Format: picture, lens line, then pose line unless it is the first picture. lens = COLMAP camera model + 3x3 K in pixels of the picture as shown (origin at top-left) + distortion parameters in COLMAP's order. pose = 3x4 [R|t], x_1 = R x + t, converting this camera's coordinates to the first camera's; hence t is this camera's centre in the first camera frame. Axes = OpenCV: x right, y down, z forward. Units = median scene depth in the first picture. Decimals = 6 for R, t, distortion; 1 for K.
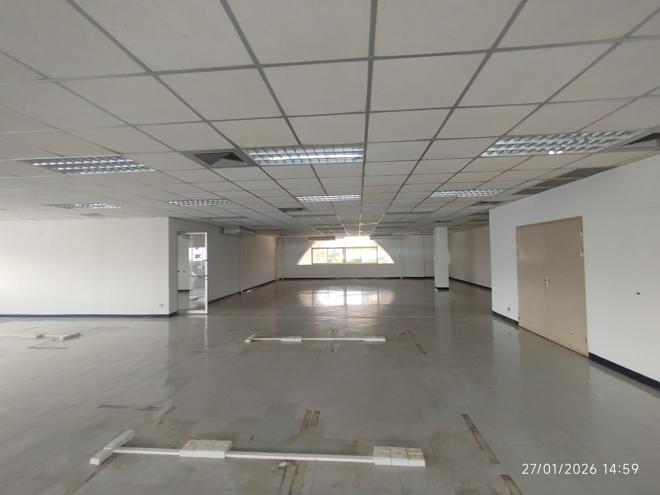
lens RADIAL K [[301.7, 0, 335.7], [0, 301.7, 247.3], [0, 0, 1]] dist [-0.003127, -0.000806]
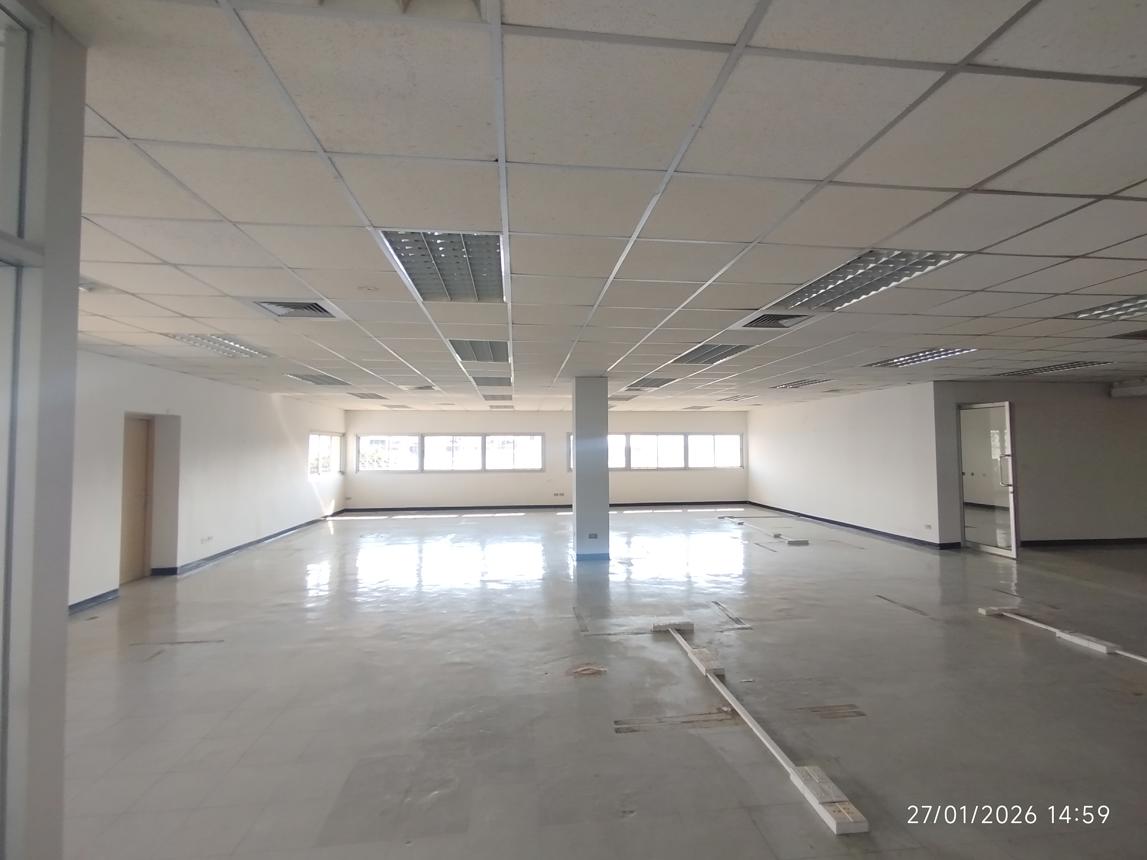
lens RADIAL K [[524.4, 0, 583.4], [0, 524.4, 429.7], [0, 0, 1]] dist [-0.003127, -0.000806]
pose [[0.211123, -0.018383, -0.977287, 0.317590], [0.021103, 0.999676, -0.014246, -0.004070], [0.977232, -0.017616, 0.211443, 0.096785]]
